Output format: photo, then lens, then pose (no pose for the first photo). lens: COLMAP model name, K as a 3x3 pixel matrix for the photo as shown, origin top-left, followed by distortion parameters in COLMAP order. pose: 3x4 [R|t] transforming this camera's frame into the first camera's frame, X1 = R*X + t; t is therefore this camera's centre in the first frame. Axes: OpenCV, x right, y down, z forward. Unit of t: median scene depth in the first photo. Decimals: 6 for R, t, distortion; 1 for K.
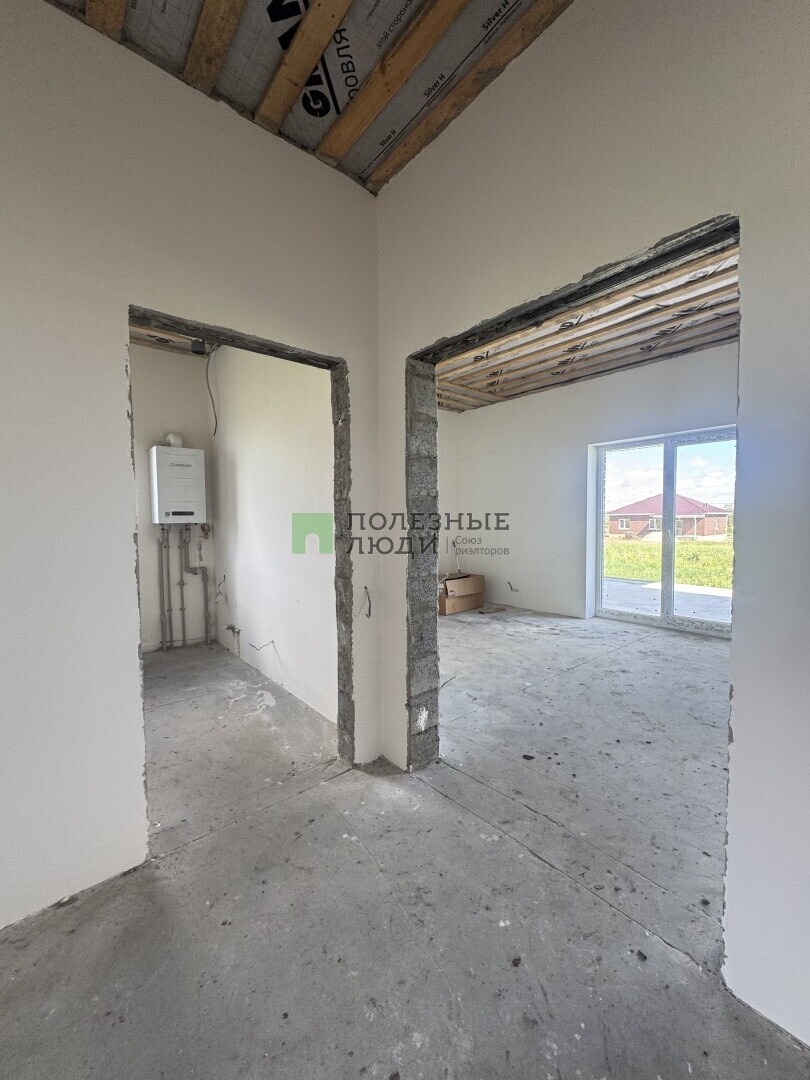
lens RADIAL K [[434.6, 0, 407.2], [0, 434.6, 540.2], [0, 0, 1]] dist [0.001358, 0.000841]
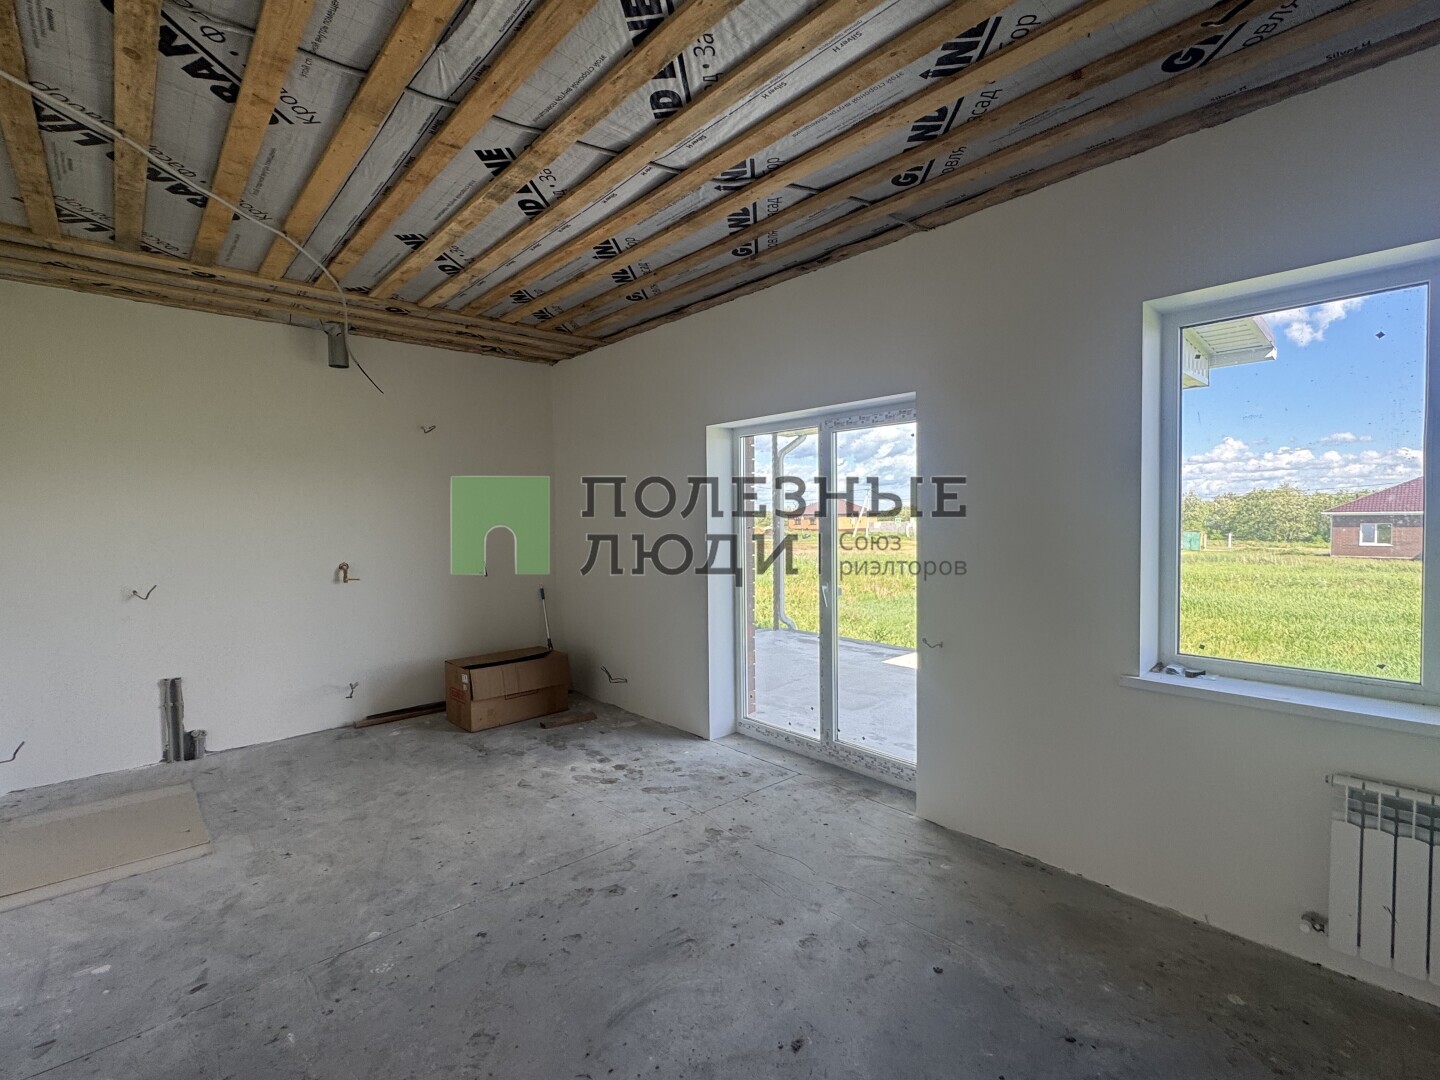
lens RADIAL K [[669.3, 0, 719.2], [0, 669.3, 536.5], [0, 0, 1]] dist [-0.001218, -0.000472]
pose [[0.999398, -0.002451, 0.034618, 0.468841], [0.003292, 0.999700, -0.024276, -0.067322], [-0.034548, 0.024375, 0.999106, 0.173590]]
